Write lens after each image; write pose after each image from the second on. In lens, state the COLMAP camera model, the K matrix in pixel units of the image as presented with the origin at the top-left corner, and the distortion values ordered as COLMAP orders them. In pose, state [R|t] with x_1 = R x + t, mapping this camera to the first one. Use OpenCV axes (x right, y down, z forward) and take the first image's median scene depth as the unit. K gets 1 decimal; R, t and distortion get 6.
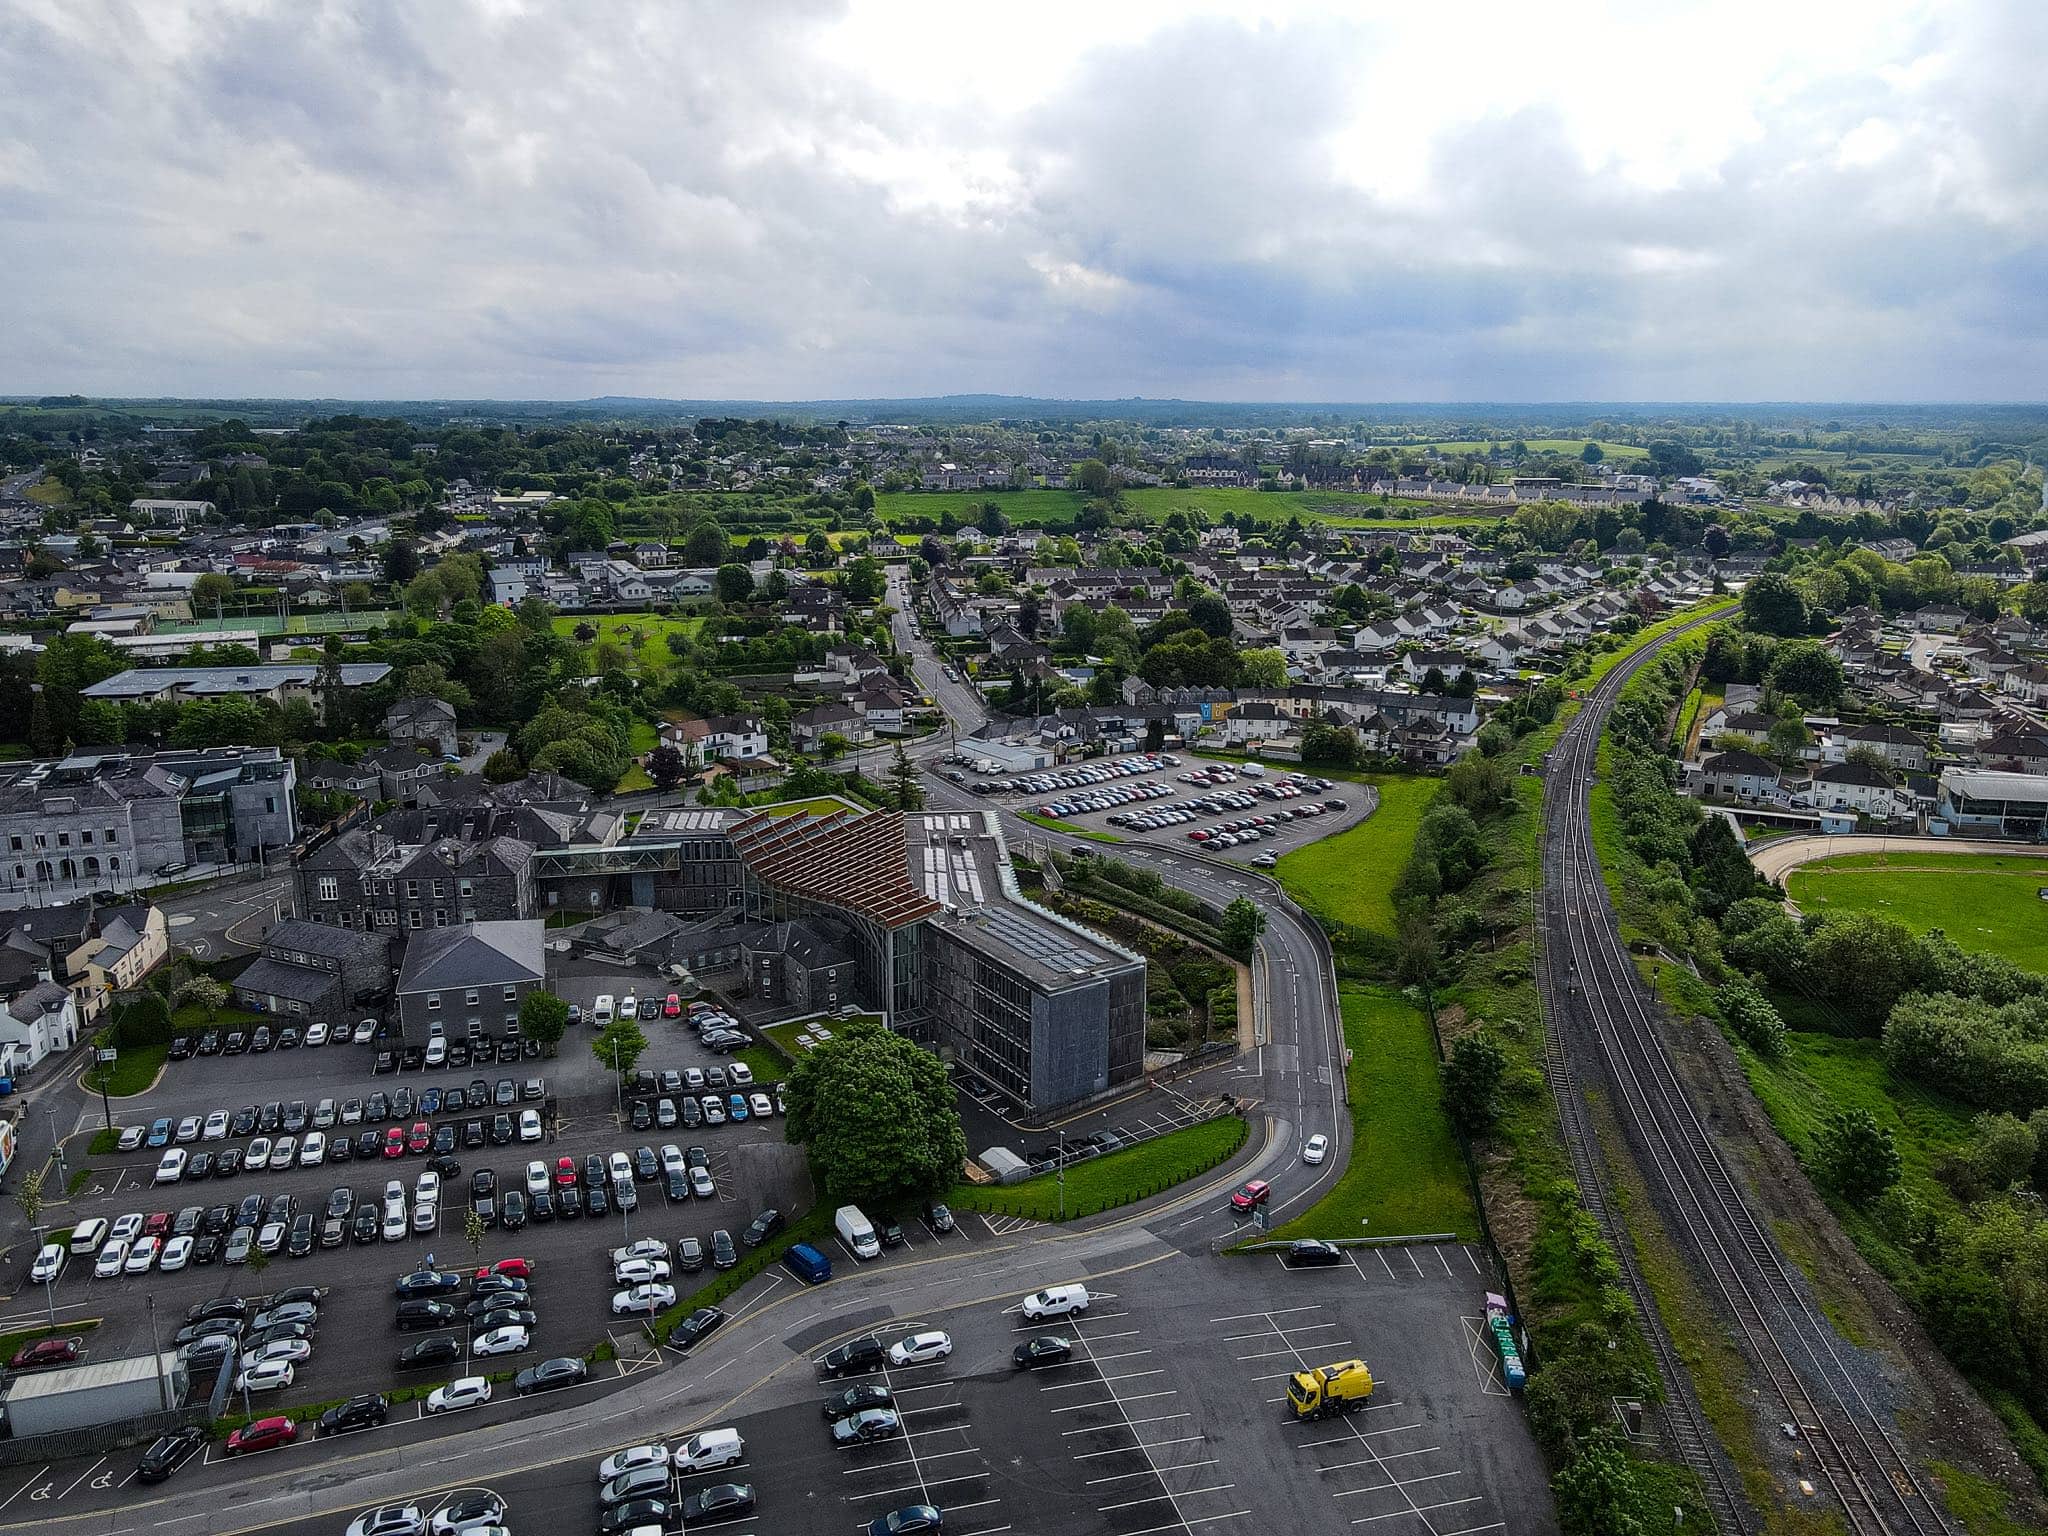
lens RADIAL K [[1461.8, 0, 1024.0], [0, 1461.8, 768.0], [0, 0, 1]] dist [0.027645, -0.005297]
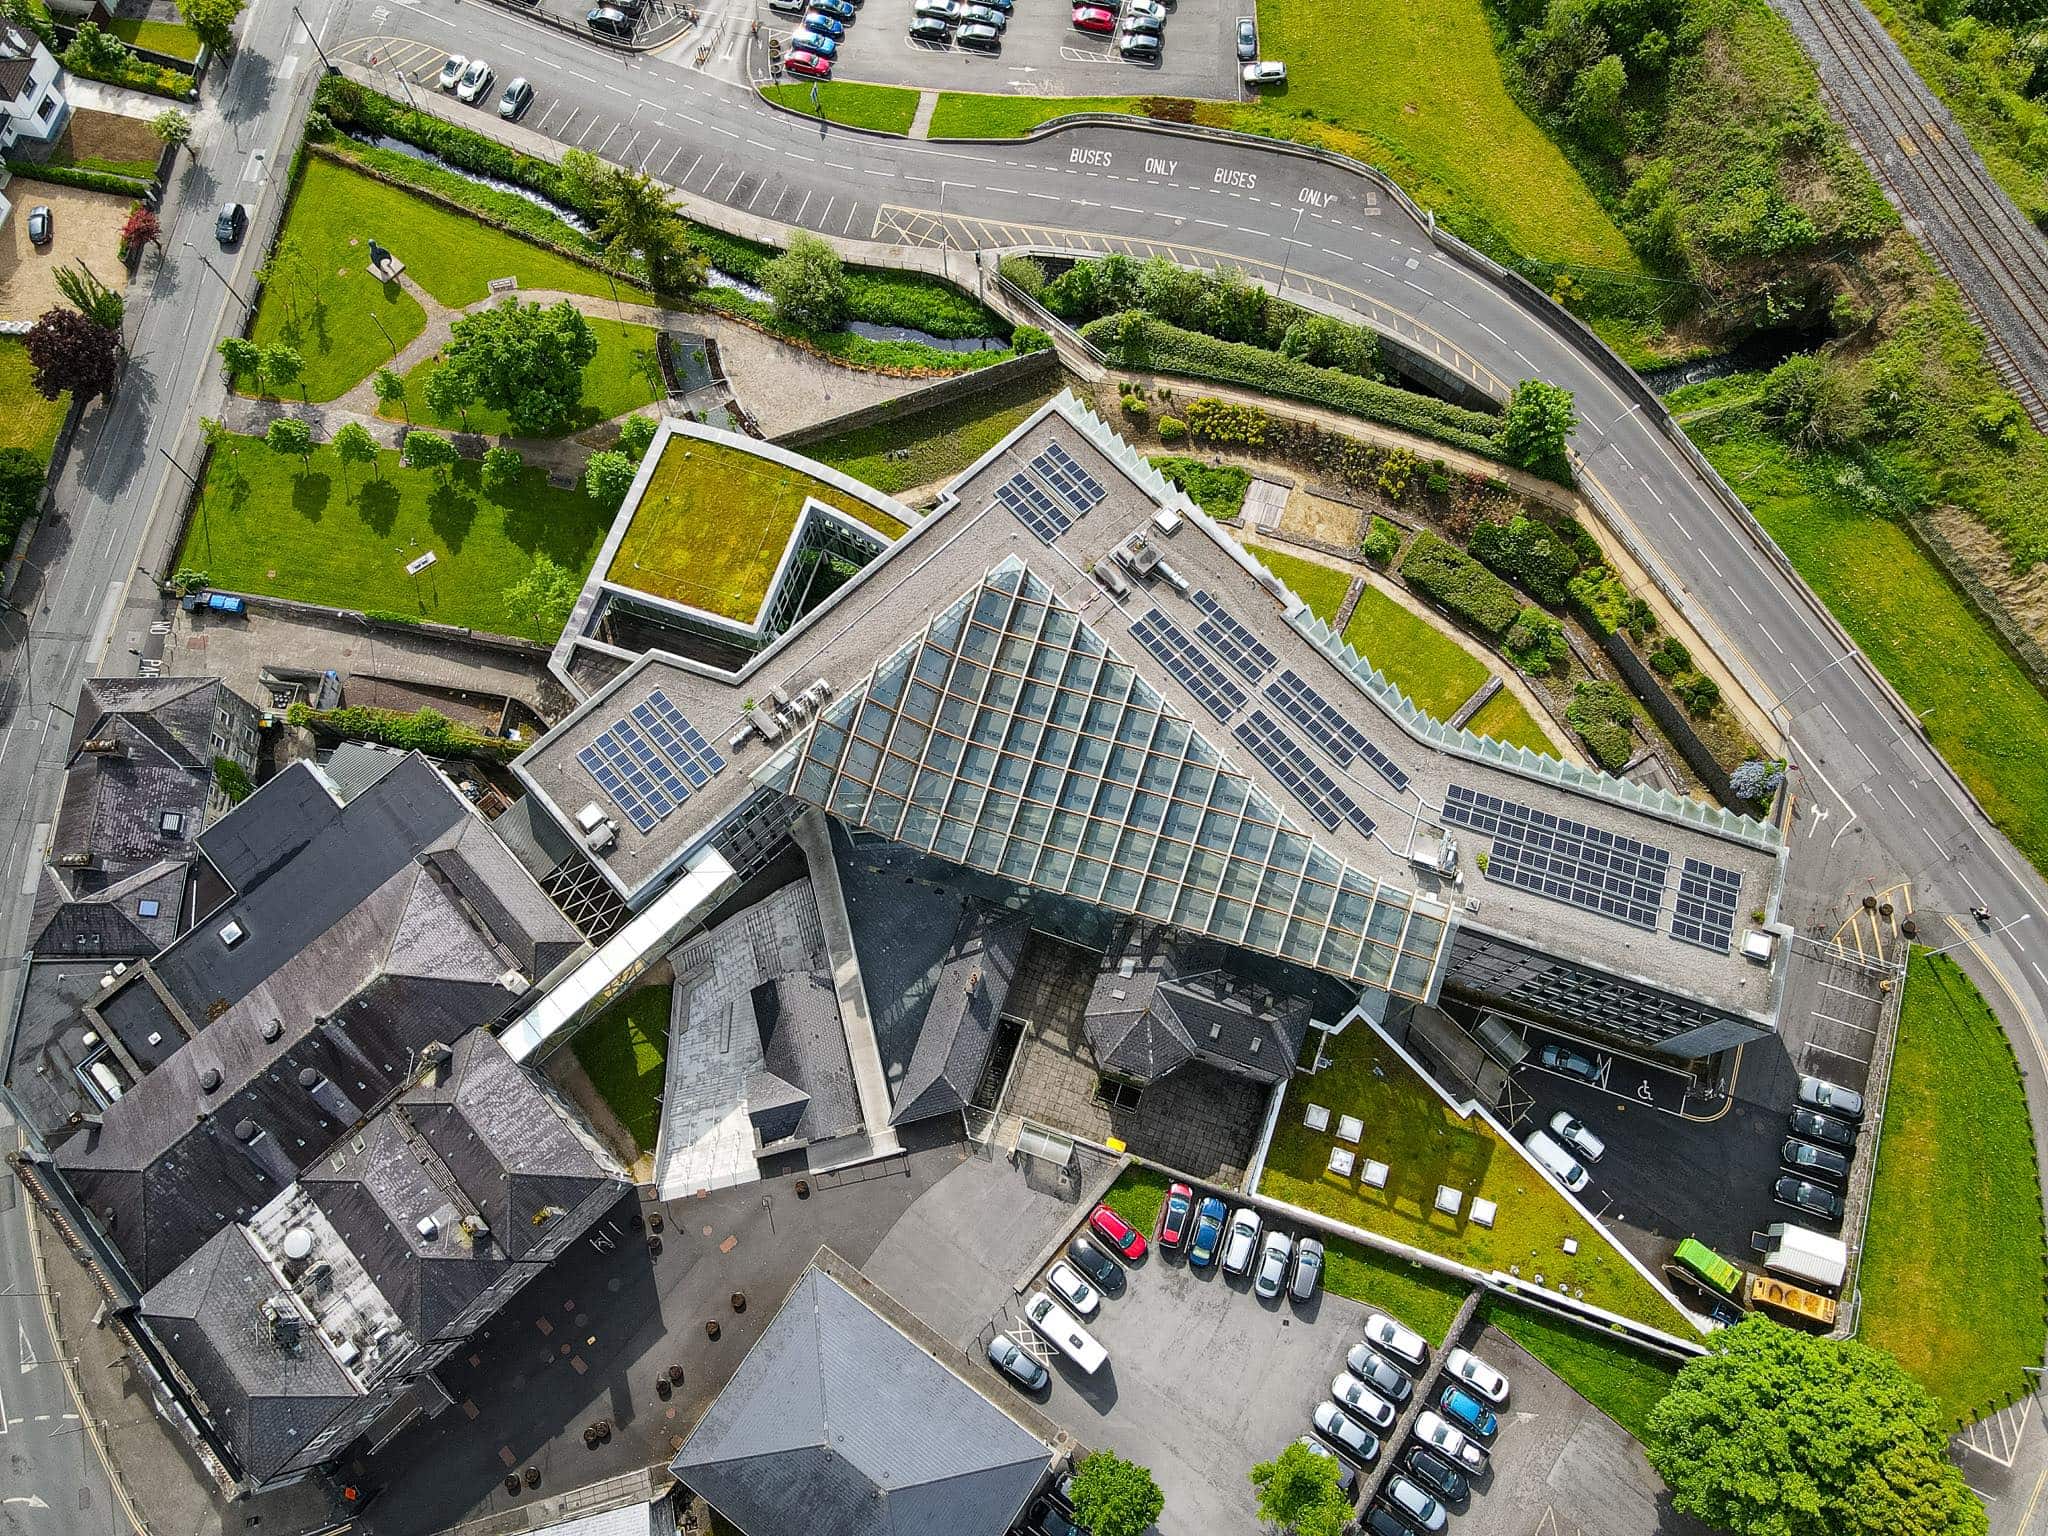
lens RADIAL K [[1461.8, 0, 1024.0], [0, 1461.8, 768.0], [0, 0, 1]] dist [0.027645, -0.005297]
pose [[0.797211, -0.572462, 0.191683, -0.285655], [0.155934, 0.502000, 0.850694, -0.479028], [-0.583215, -0.648292, 0.489466, 0.870030]]
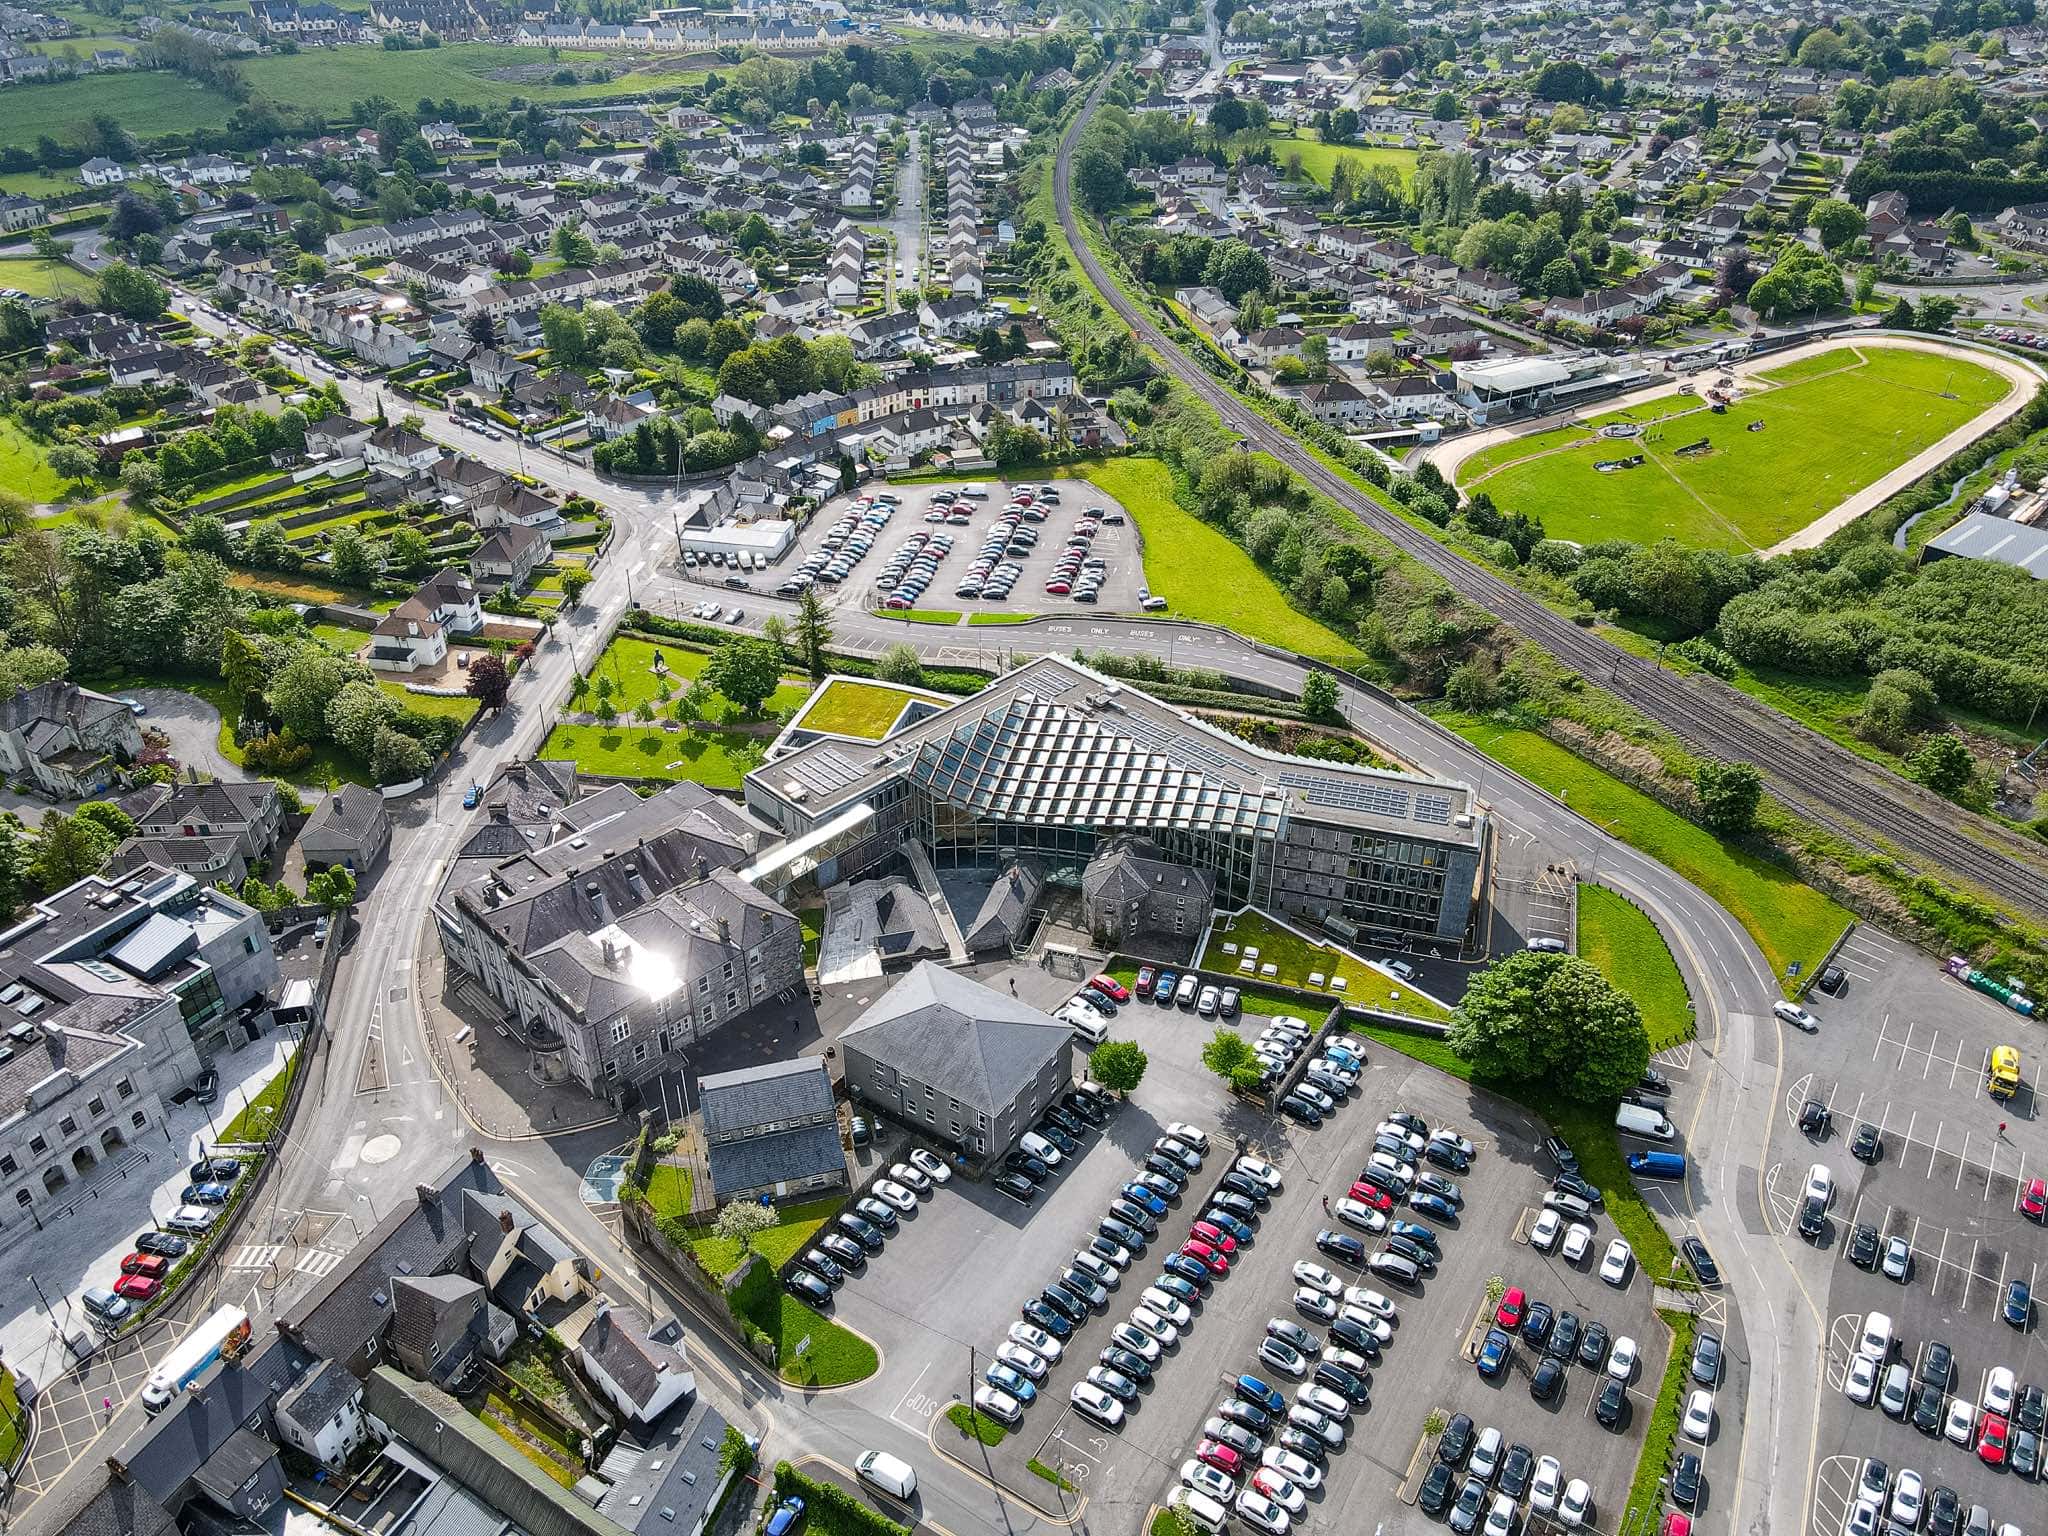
lens RADIAL K [[1436.5, 0, 1024.0], [0, 1436.5, 768.0], [0, 0, 1]] dist [0.001638, -0.000565]
pose [[0.777014, -0.347646, 0.524777, -0.755821], [0.158658, 0.914908, 0.371175, -0.345799], [-0.609160, -0.205148, 0.766054, 0.340143]]
